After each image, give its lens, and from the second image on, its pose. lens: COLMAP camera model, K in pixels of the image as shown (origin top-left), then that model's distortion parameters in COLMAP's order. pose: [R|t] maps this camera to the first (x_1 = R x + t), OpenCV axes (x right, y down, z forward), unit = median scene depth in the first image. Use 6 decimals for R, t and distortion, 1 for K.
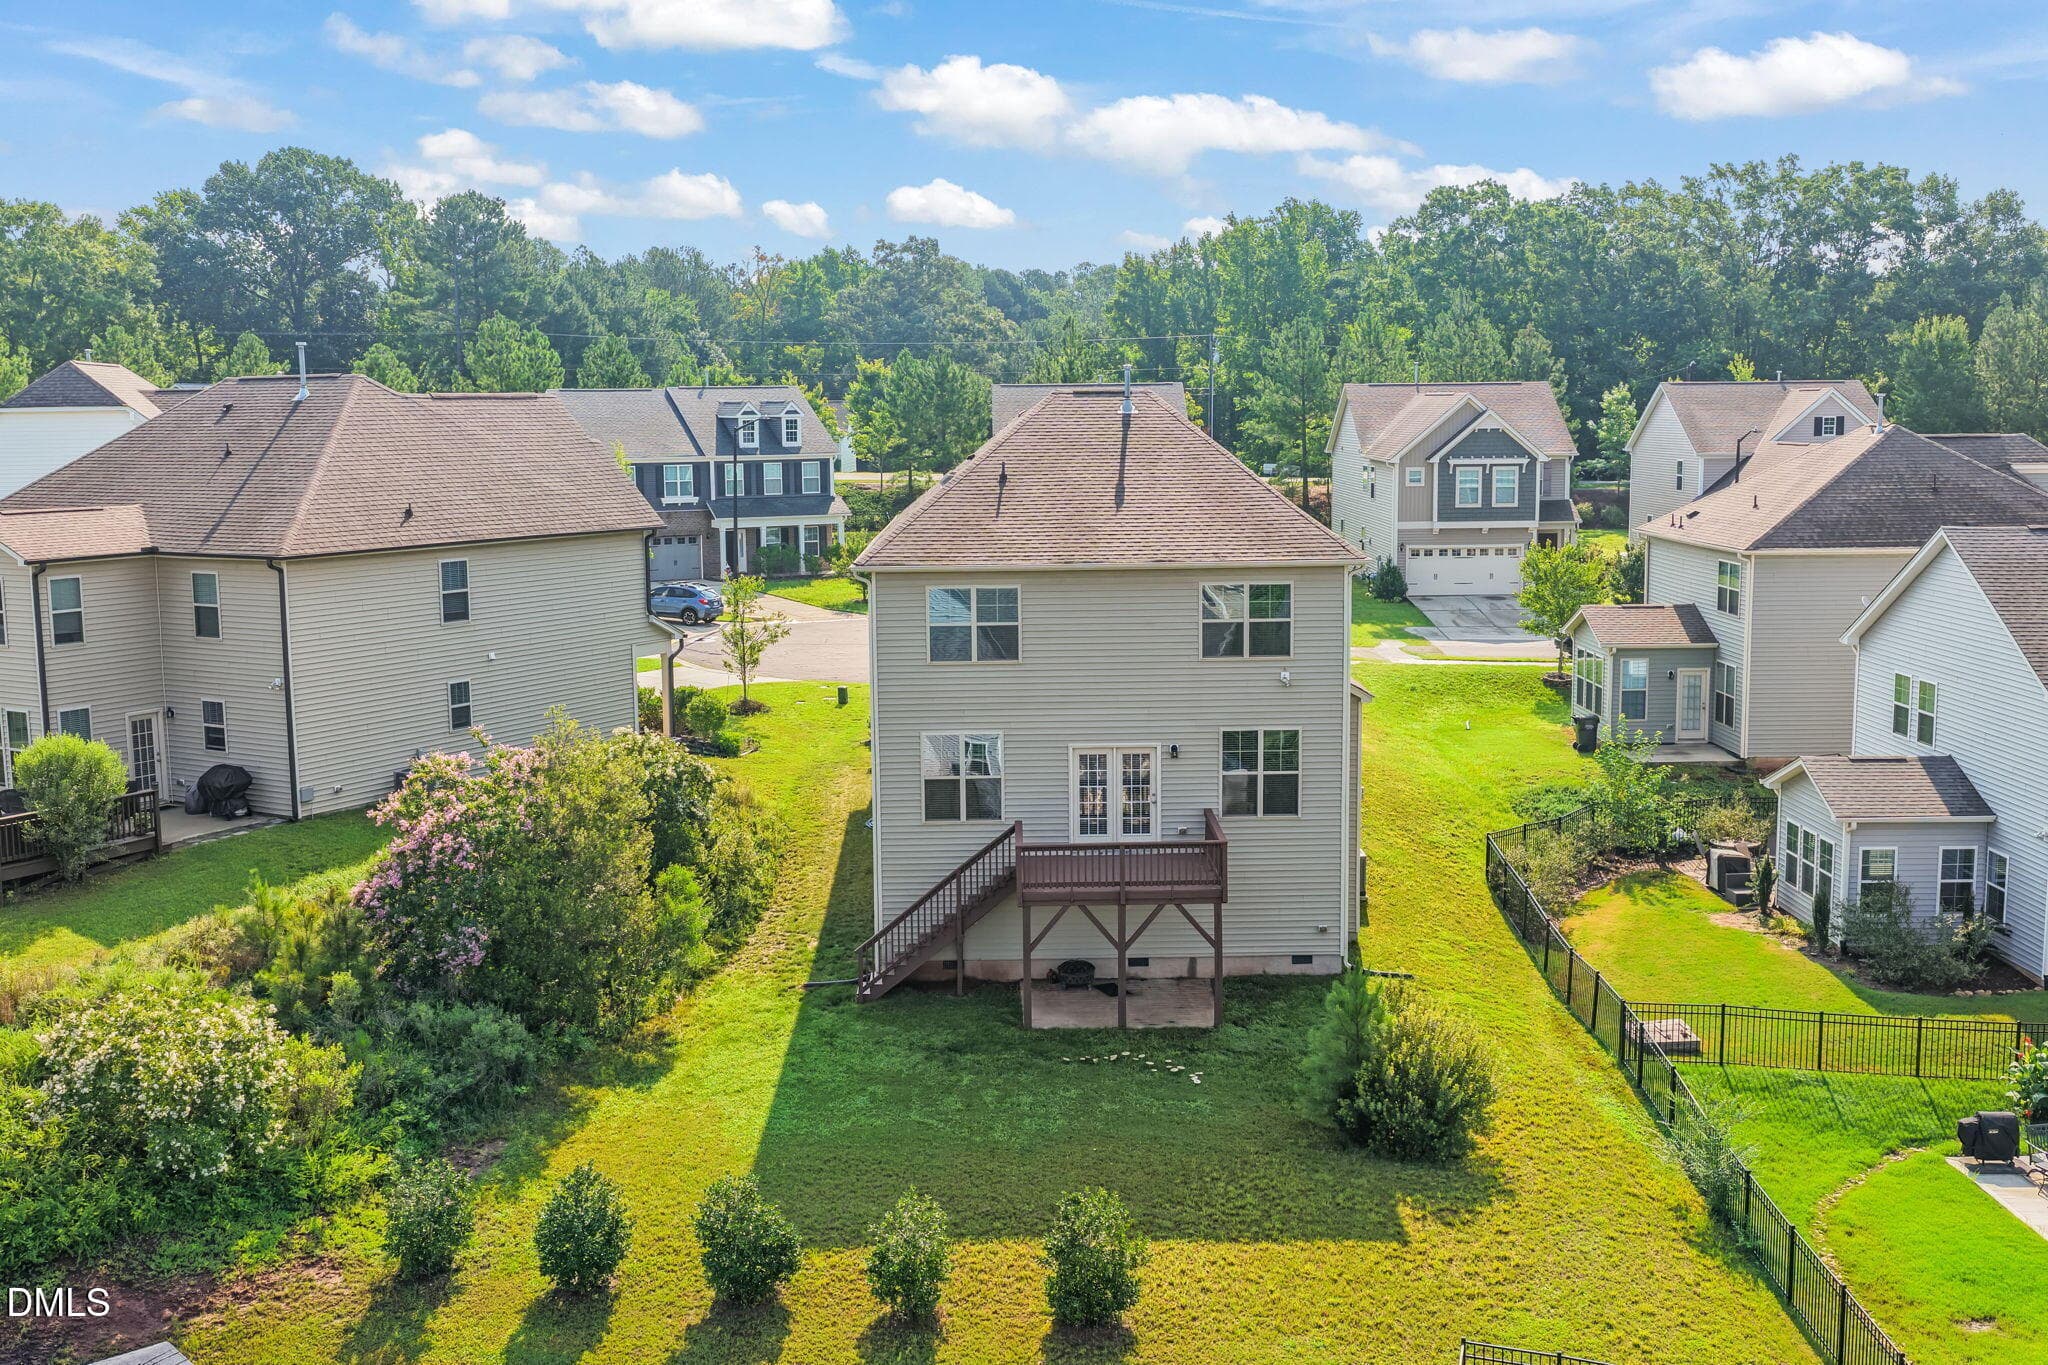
lens RADIAL K [[2182.9, 0, 1024.0], [0, 2182.9, 682.5], [0, 0, 1]] dist [-0.004637, -0.004182]
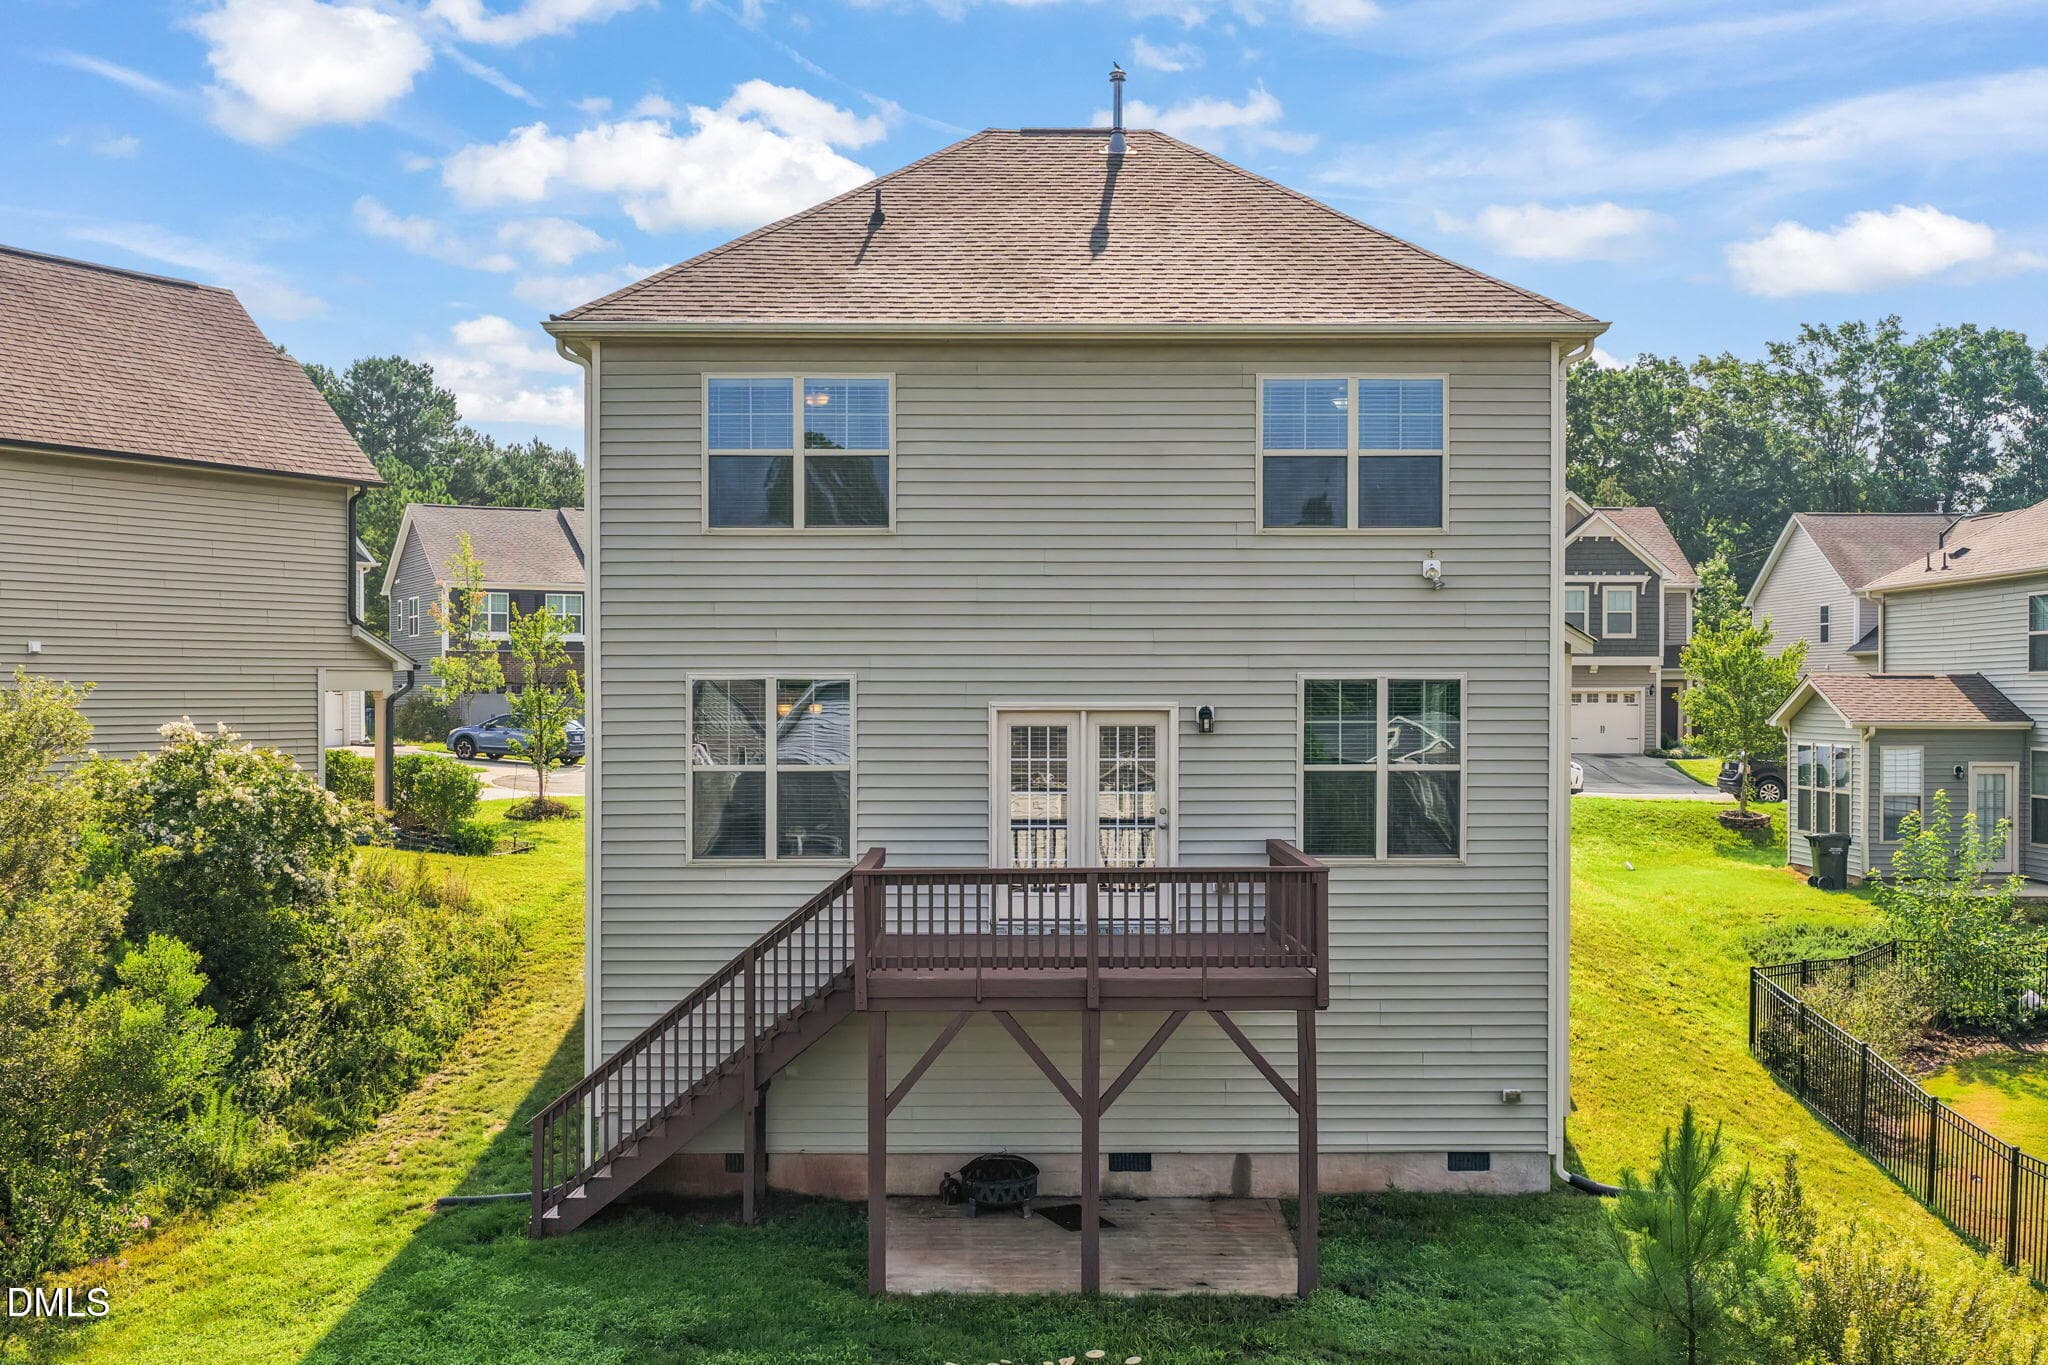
lens RADIAL K [[2182.9, 0, 1024.0], [0, 2182.9, 682.5], [0, 0, 1]] dist [-0.004637, -0.004182]
pose [[0.999924, 0.011552, -0.004403, 0.029870], [-0.012043, 0.990661, -0.135812, 0.088840], [0.002793, 0.135855, 0.990725, 0.507250]]
